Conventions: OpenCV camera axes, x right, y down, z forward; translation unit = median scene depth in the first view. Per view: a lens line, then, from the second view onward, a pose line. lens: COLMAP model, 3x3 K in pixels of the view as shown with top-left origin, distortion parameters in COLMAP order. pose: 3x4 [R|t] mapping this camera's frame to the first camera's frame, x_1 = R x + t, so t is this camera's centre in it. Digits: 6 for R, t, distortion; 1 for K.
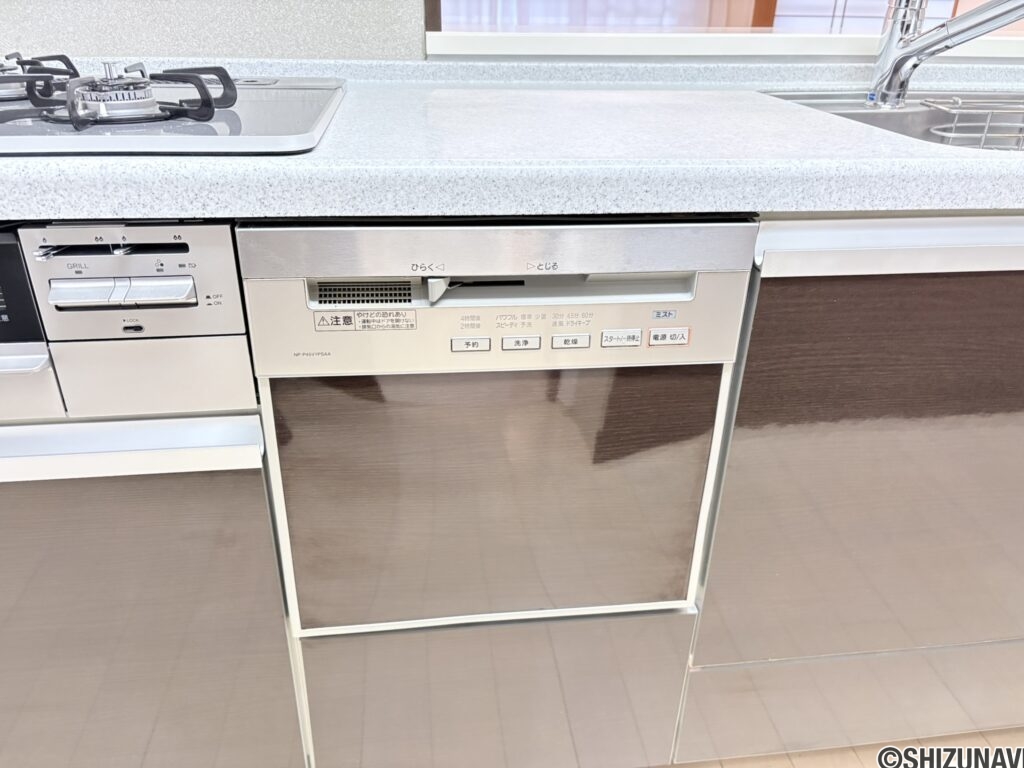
lens RADIAL K [[772.7, 0, 504.0], [0, 772.7, 378.4], [0, 0, 1]] dist [0.032521, -0.021743]
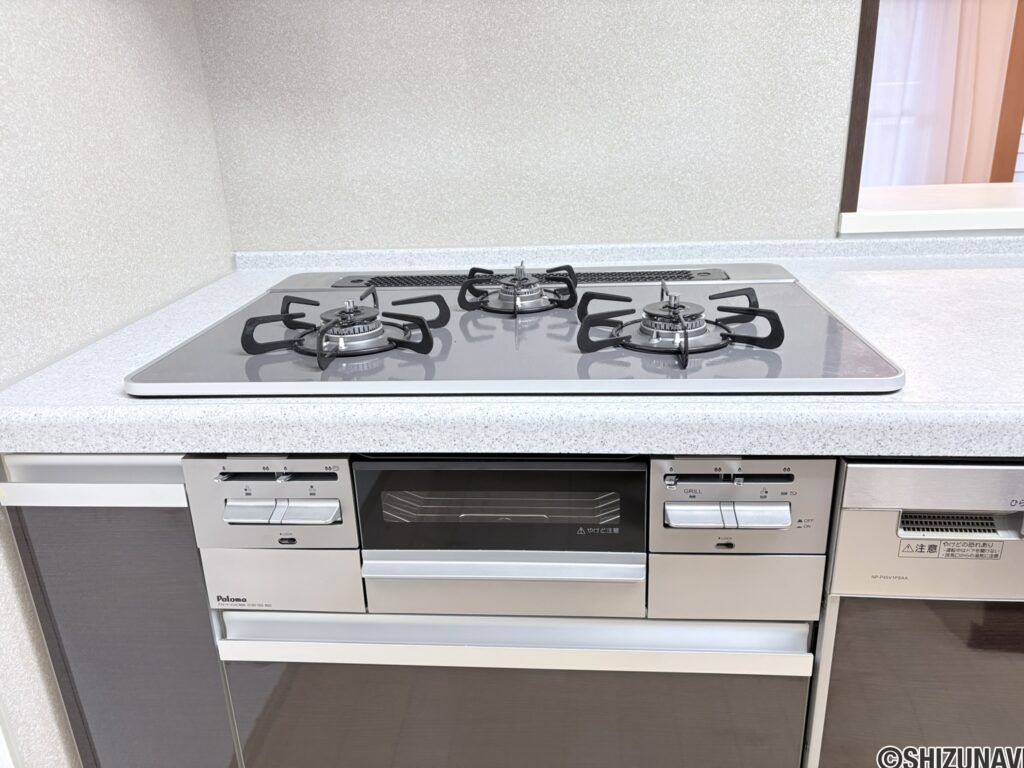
lens RADIAL K [[772.7, 0, 511.6], [0, 772.7, 384.7], [0, 0, 1]] dist [0.032521, -0.021743]
pose [[0.979198, 0.024217, -0.201457, -0.542123], [-0.044117, 0.994510, -0.094884, -0.167134], [0.198054, 0.101798, 0.974891, -0.139571]]
